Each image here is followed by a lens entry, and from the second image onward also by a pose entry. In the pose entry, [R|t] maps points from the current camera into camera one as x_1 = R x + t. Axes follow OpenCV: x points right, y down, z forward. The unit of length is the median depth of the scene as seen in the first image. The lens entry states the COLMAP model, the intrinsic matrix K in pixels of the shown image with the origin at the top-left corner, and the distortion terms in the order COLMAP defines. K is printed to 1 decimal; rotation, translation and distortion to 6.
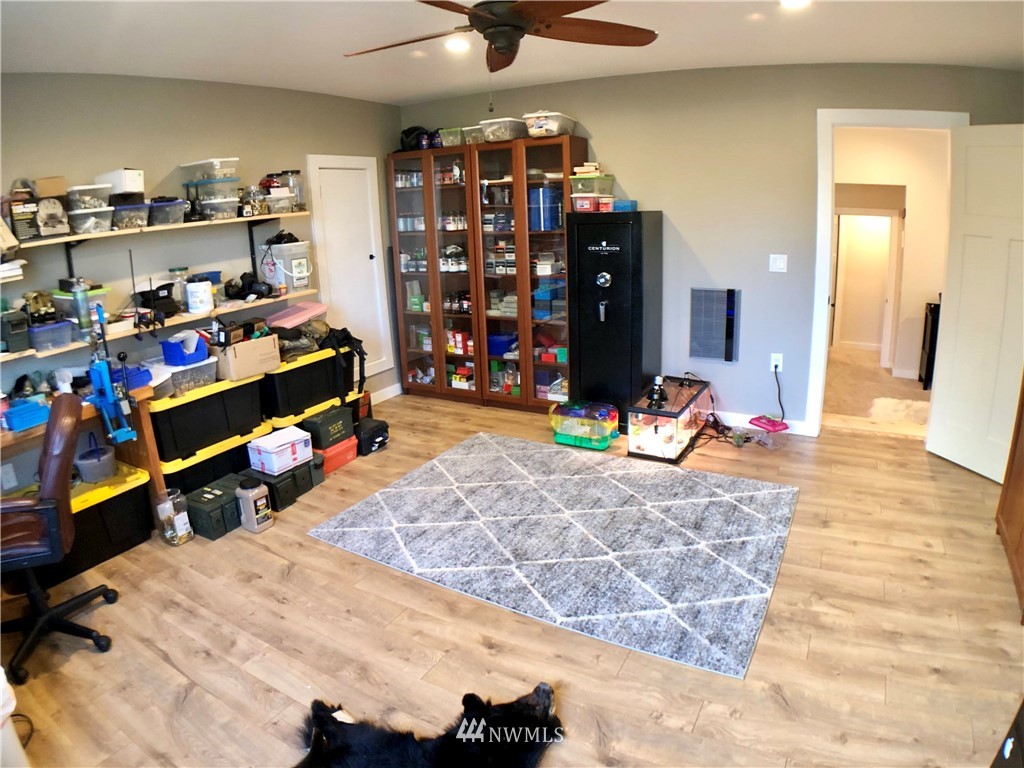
lens RADIAL K [[631.6, 0, 512.0], [0, 631.6, 384.0], [0, 0, 1]] dist [-0.220641, 0.045661]
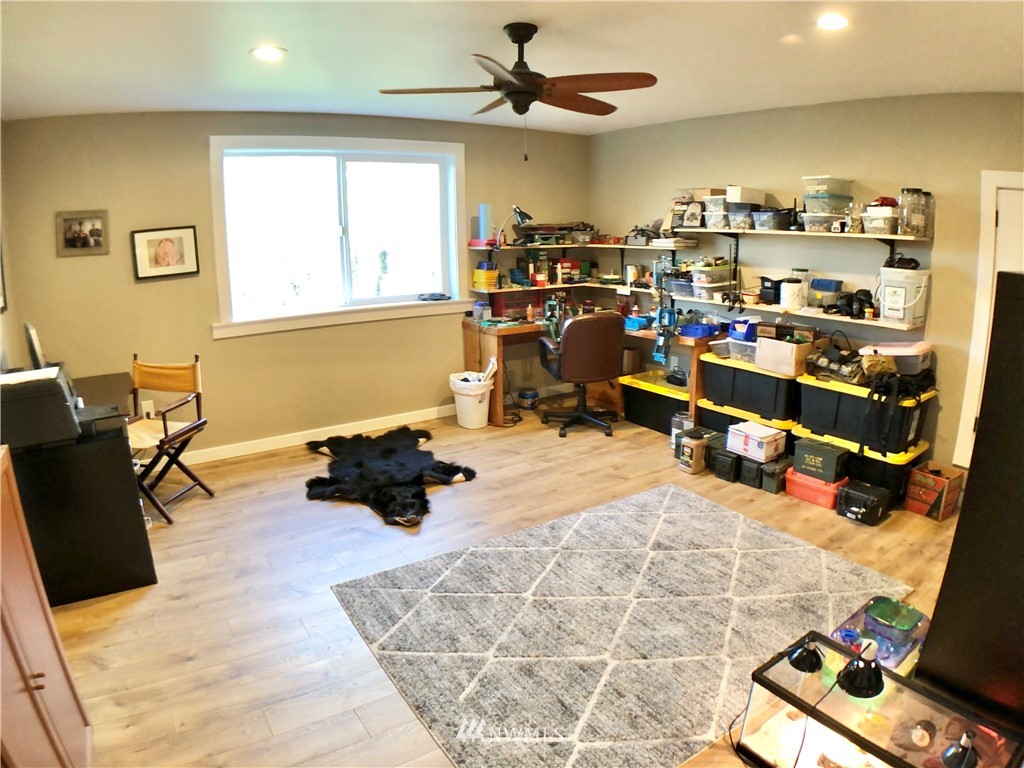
lens RADIAL K [[631.6, 0, 512.0], [0, 631.6, 384.0], [0, 0, 1]] dist [-0.220641, 0.045661]
pose [[-0.471258, 0.248368, -0.846303, 0.811065], [-0.214937, 0.898265, 0.383304, -0.342925], [0.855405, 0.362537, -0.369931, 1.088223]]
